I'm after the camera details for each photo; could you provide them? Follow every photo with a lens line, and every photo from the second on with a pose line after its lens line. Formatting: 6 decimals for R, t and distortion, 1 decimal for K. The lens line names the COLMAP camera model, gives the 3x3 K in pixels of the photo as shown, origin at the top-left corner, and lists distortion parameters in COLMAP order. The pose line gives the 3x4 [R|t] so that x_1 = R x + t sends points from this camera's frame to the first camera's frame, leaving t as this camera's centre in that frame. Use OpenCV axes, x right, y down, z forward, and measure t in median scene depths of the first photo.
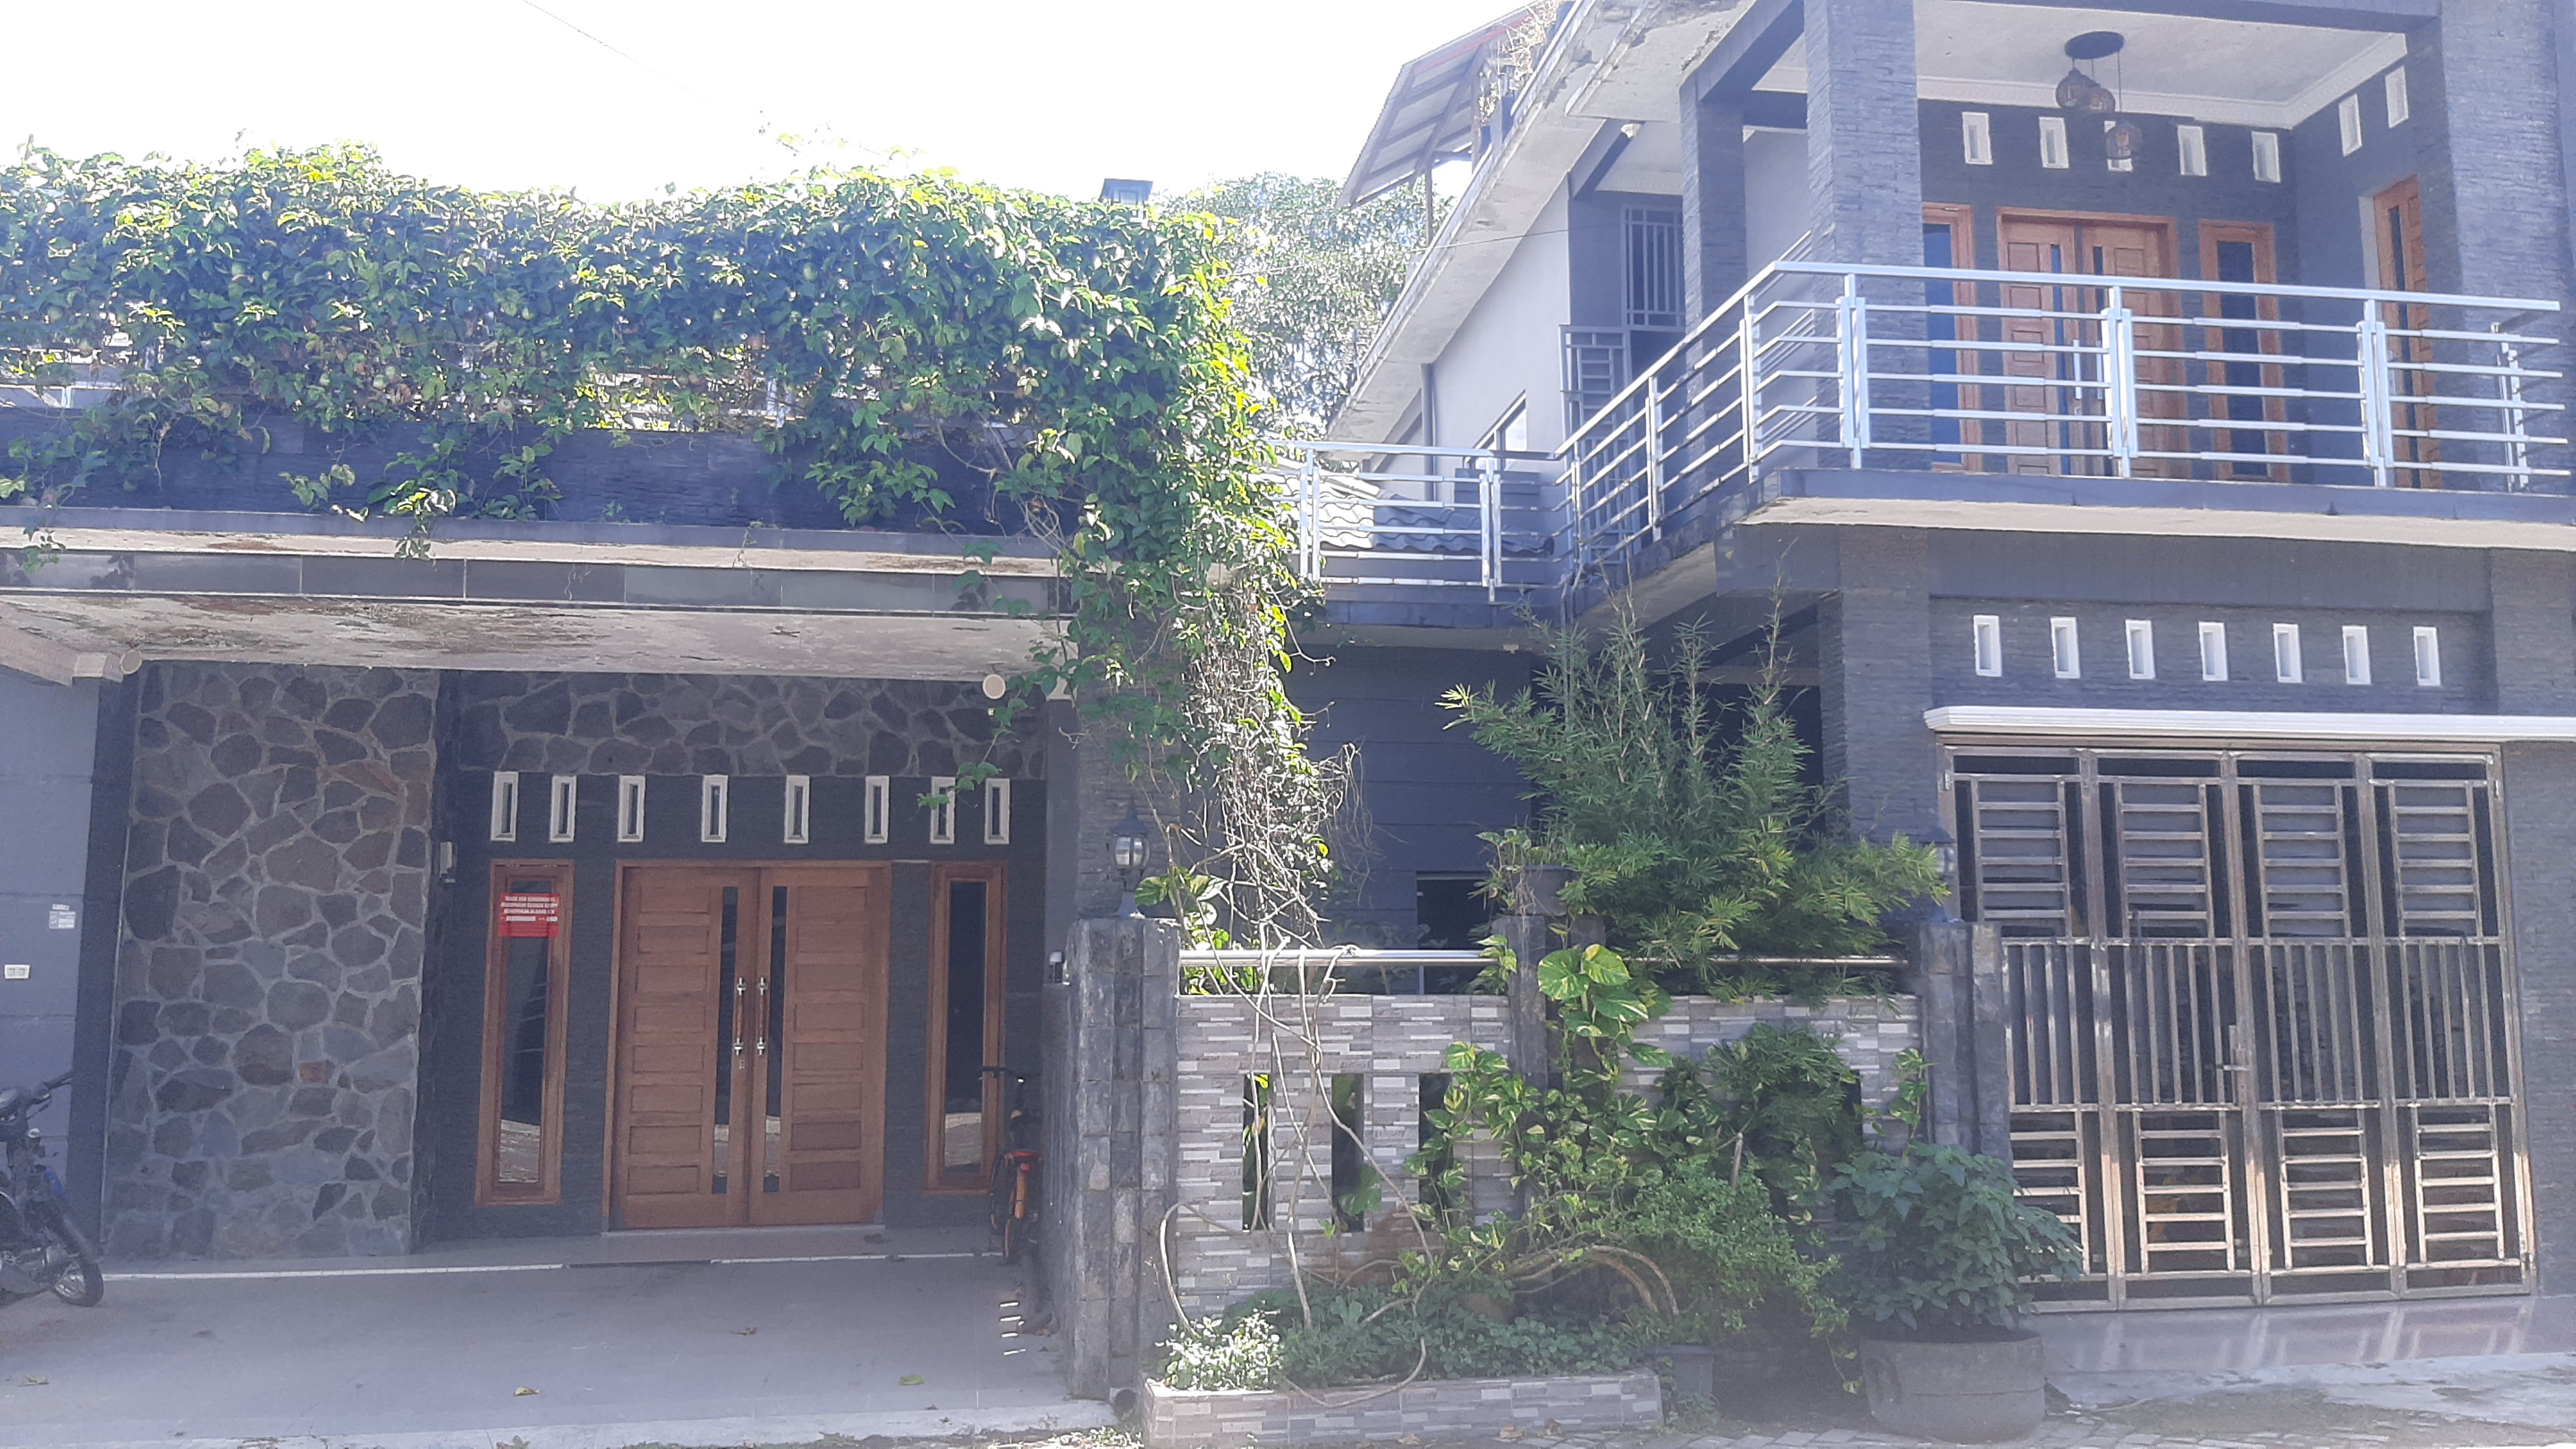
lens RADIAL K [[2052.6, 0, 1288.0], [0, 2052.6, 724.5], [0, 0, 1]] dist [0.053617, -0.152001]
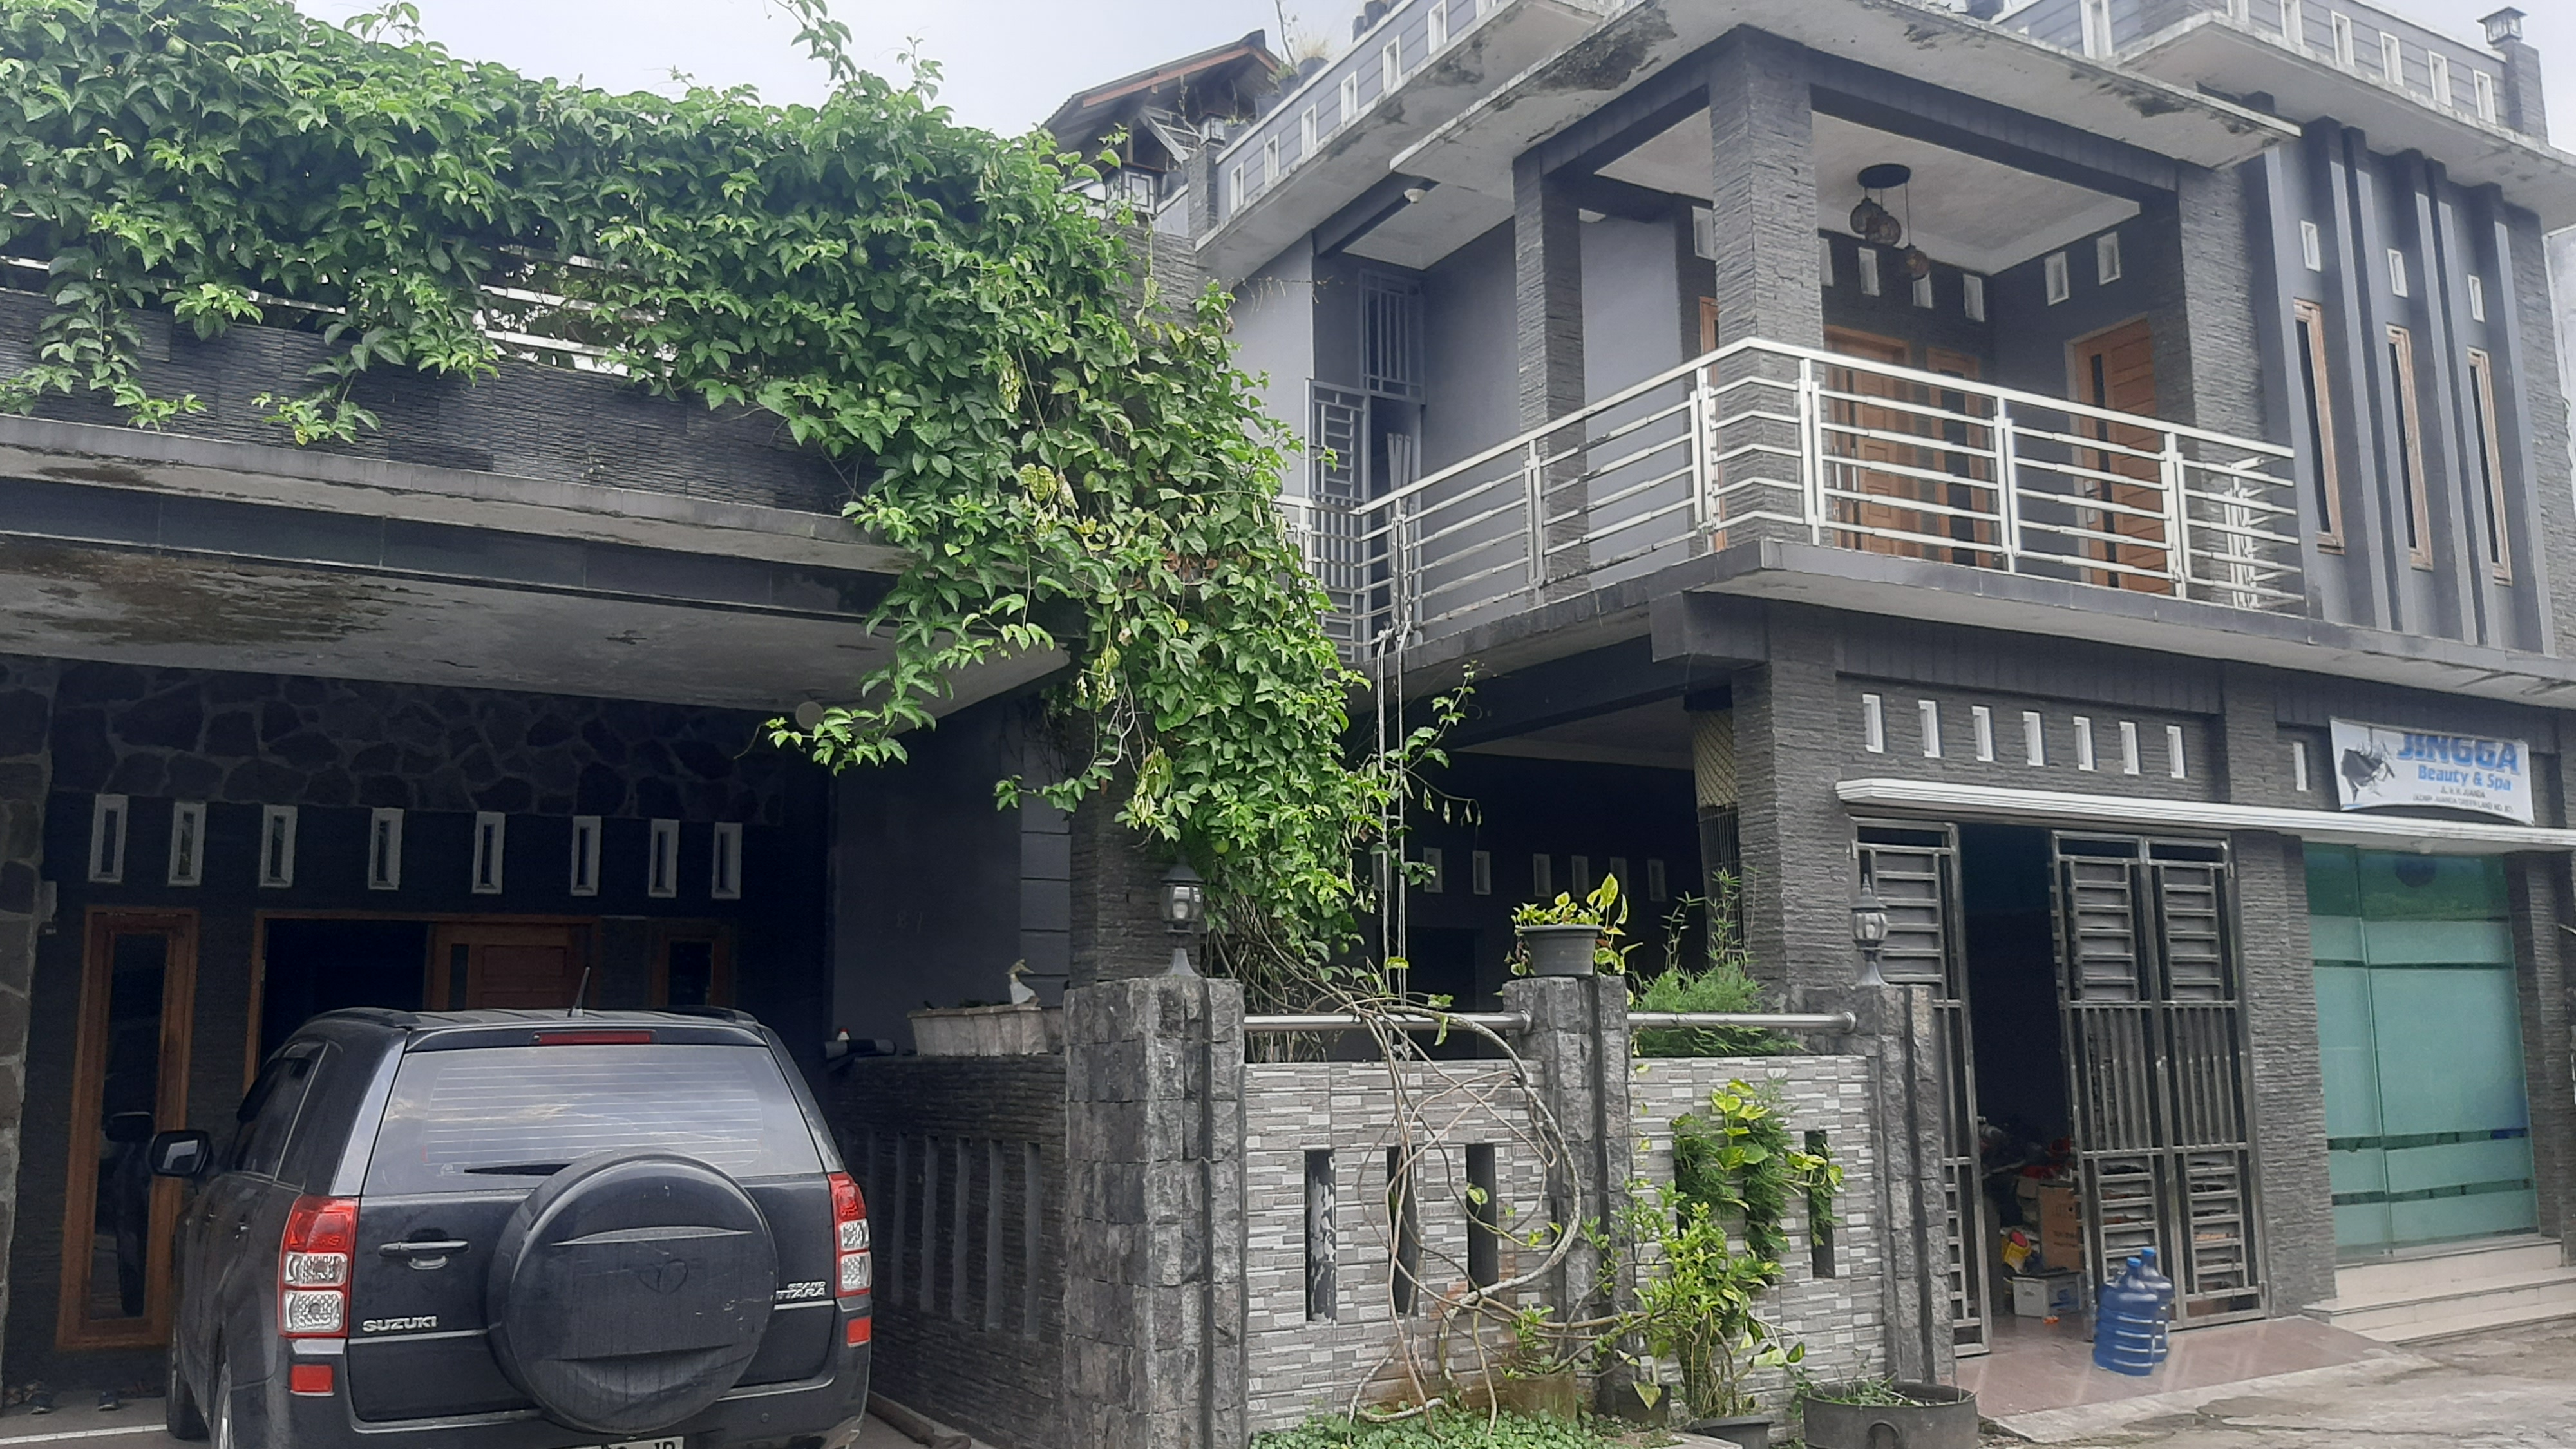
lens RADIAL K [[2052.6, 0, 1288.0], [0, 2052.6, 724.5], [0, 0, 1]] dist [0.053617, -0.152001]
pose [[0.928025, 0.048369, 0.369364, -0.268625], [-0.034789, 0.998454, -0.043343, 0.015395], [-0.370890, 0.027373, 0.928273, 0.107808]]
